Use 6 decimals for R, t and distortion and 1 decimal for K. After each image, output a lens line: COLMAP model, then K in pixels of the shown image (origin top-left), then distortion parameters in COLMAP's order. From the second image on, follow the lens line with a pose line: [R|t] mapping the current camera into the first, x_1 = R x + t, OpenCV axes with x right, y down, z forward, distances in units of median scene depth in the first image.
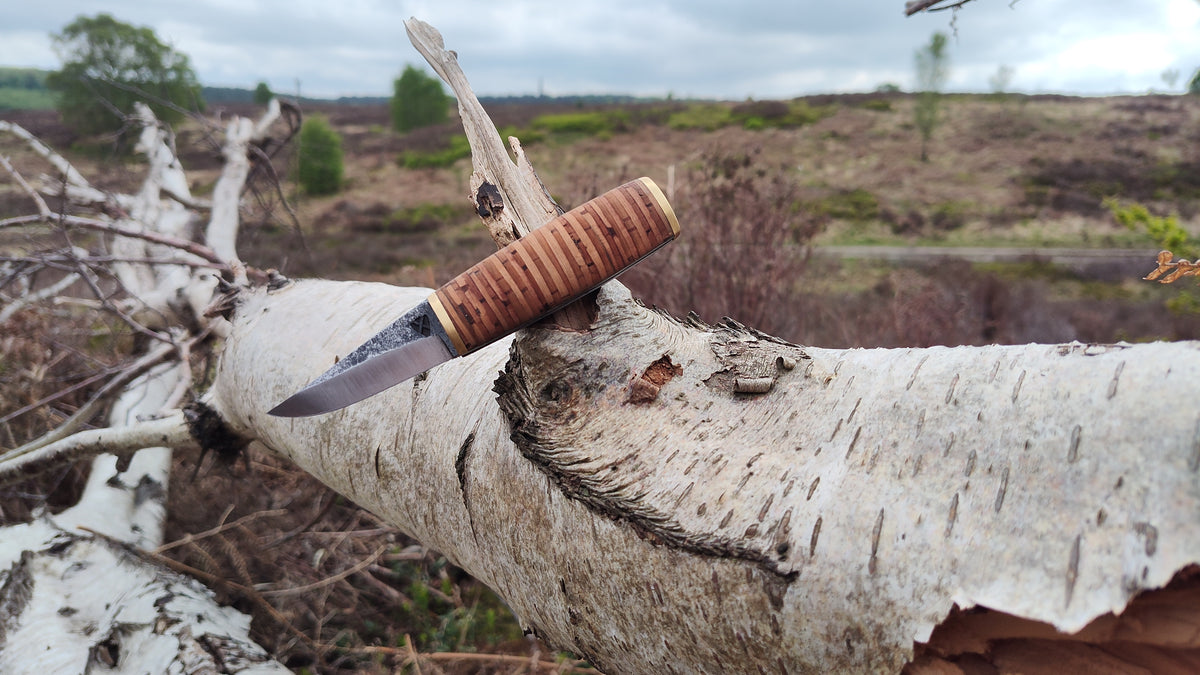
lens RADIAL K [[843.3, 0, 602.6], [0, 843.3, 334.9], [0, 0, 1]] dist [0.031370, -0.068376]
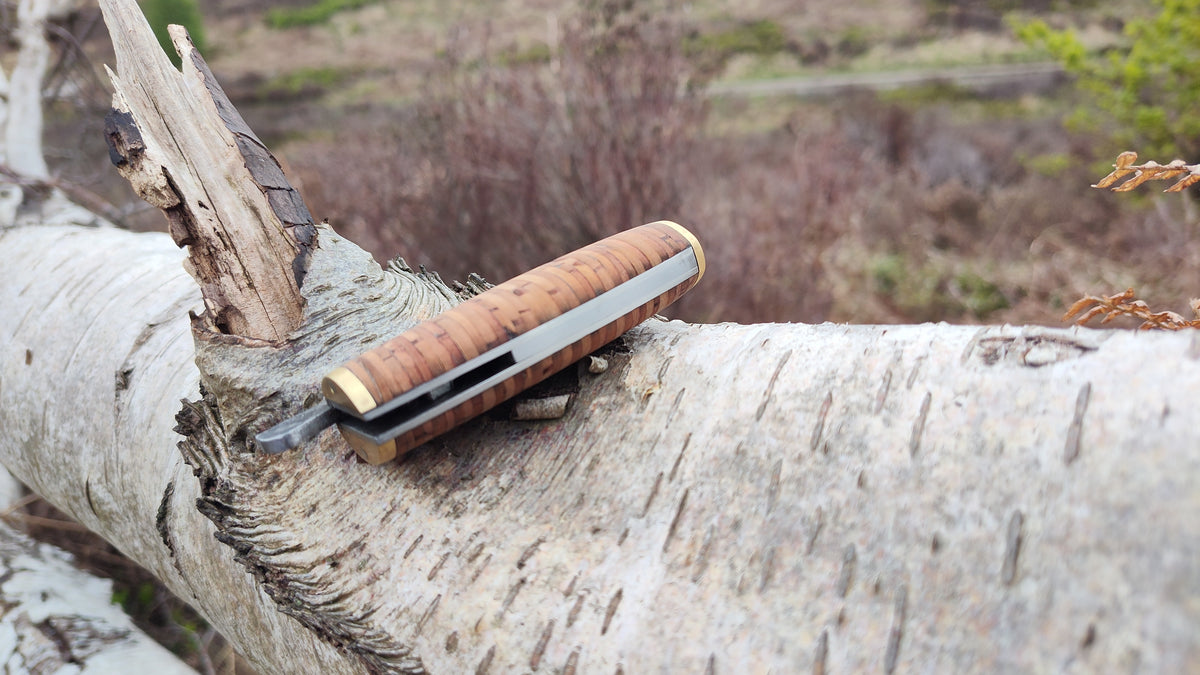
lens RADIAL K [[800.0, 0, 624.9], [0, 800.0, 336.7], [0, 0, 1]] dist [0.020142, -0.050563]
pose [[0.990745, -0.101814, 0.089772, 0.203851], [0.082063, 0.976076, 0.201347, -0.123545], [-0.108125, -0.192116, 0.975398, 0.410858]]
